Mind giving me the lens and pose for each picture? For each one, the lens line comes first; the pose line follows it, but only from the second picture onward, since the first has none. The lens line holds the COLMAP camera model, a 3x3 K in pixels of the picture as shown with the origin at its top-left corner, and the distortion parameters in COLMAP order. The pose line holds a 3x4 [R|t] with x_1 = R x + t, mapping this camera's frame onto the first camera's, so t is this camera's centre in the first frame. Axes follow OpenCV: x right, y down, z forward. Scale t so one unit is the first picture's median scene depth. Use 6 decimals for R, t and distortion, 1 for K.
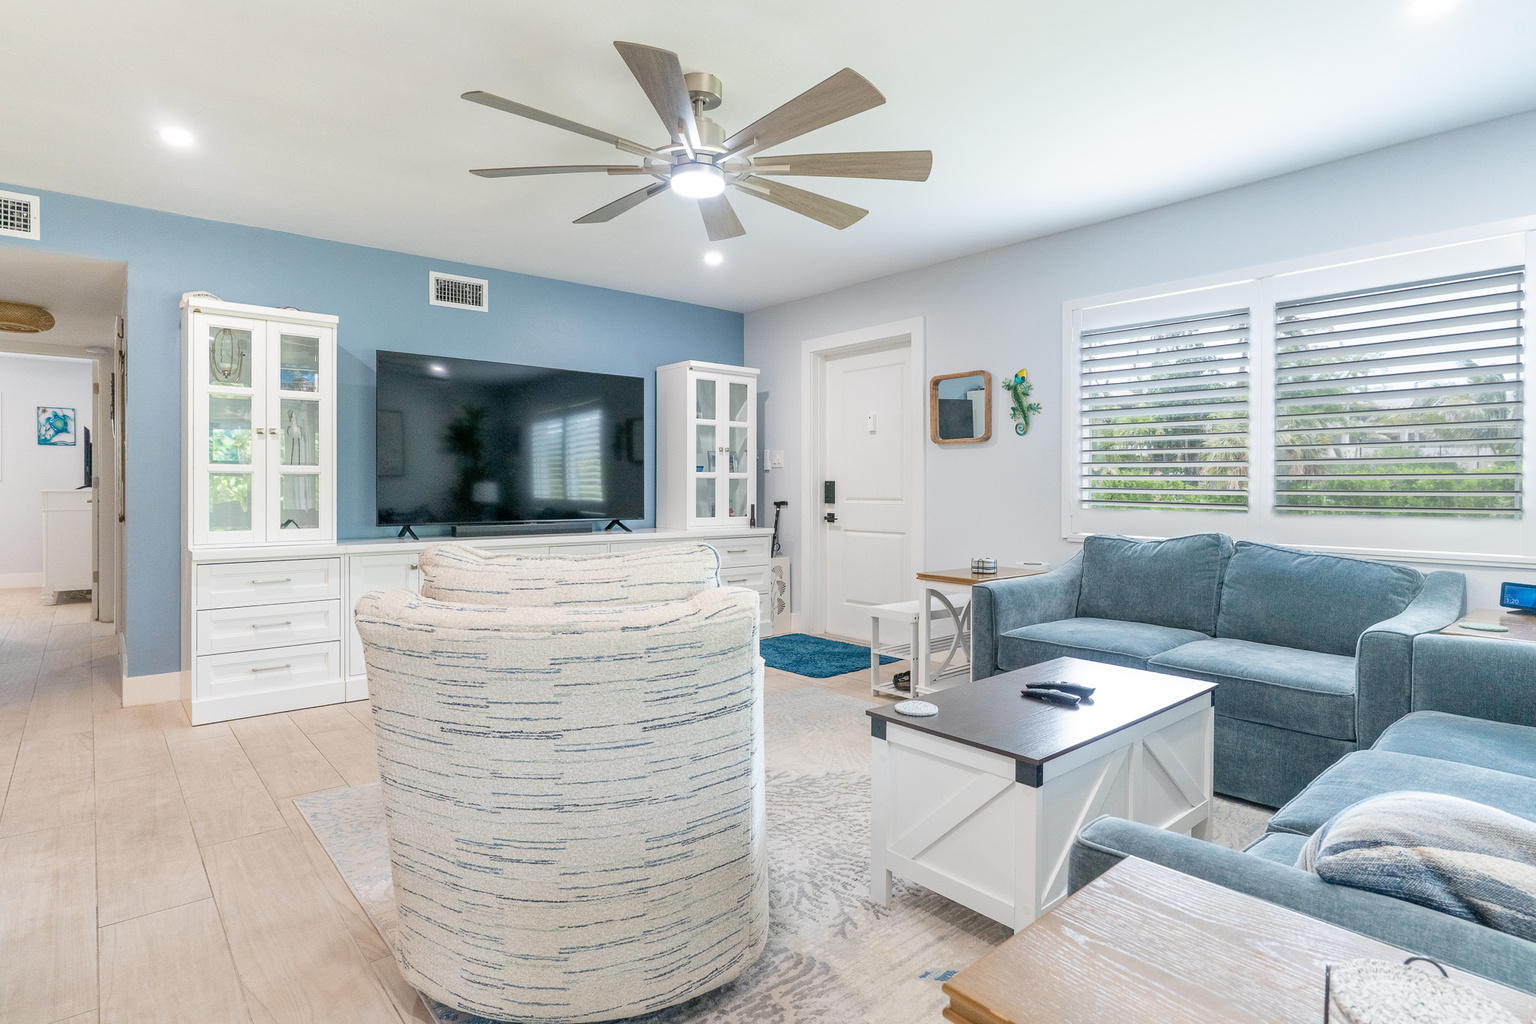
lens RADIAL K [[795.2, 0, 764.5], [0, 795.2, 488.9], [0, 0, 1]] dist [-0.003580, 0.000171]
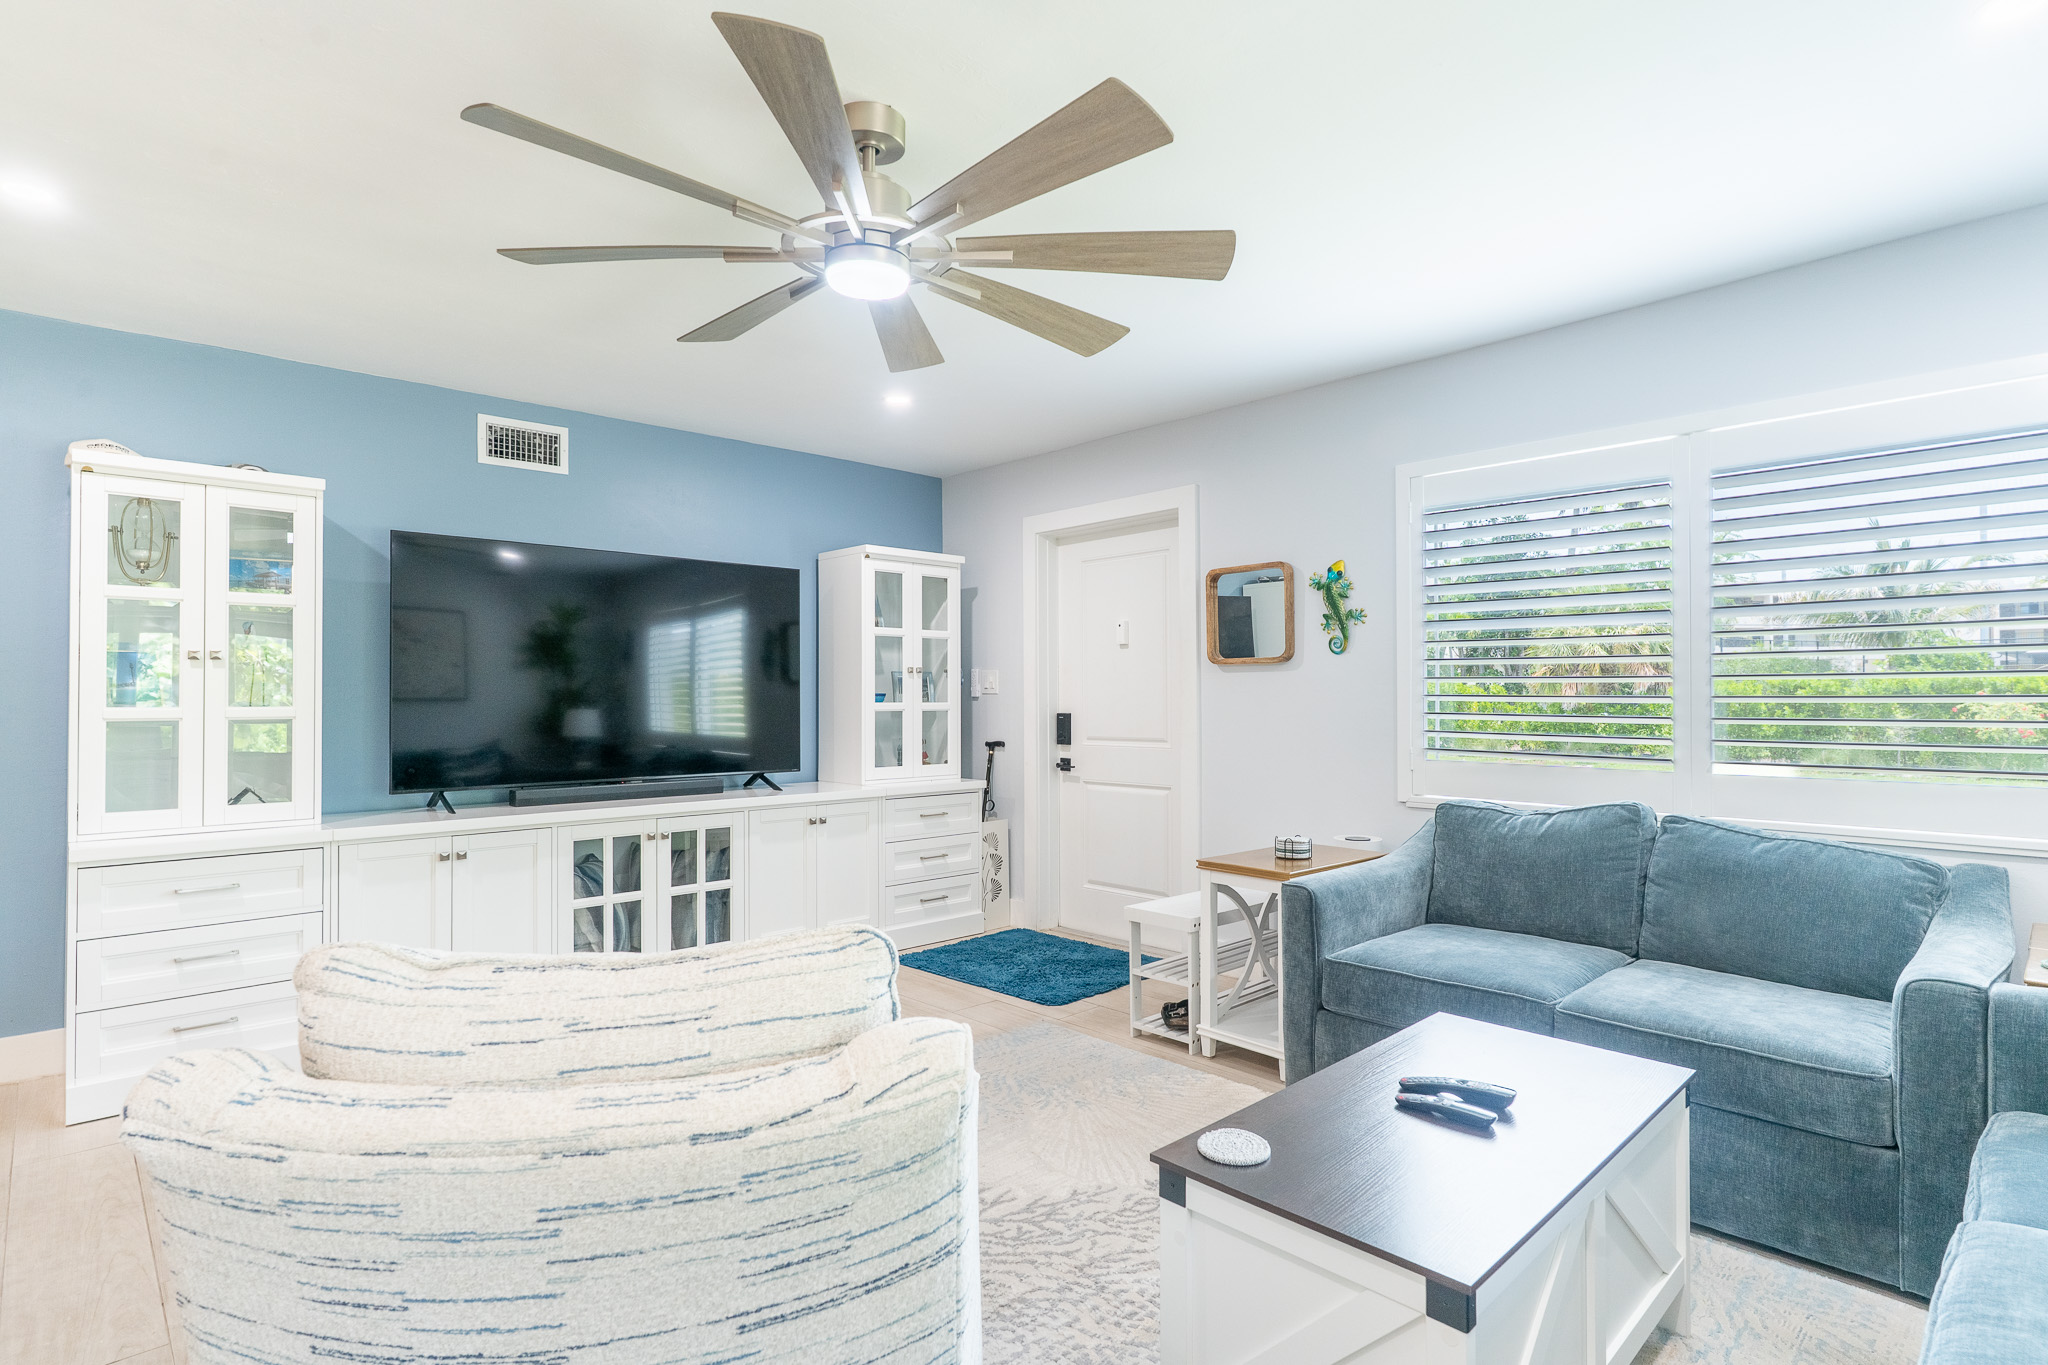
lens RADIAL K [[1022.0, 0, 1024.0], [0, 1022.0, 682.5], [0, 0, 1]] dist [0.005061, 0.000182]
pose [[0.998589, -0.004424, 0.052911, -0.003042], [0.005360, 0.999831, -0.017564, -0.034888], [-0.052824, 0.017823, 0.998445, 0.138506]]
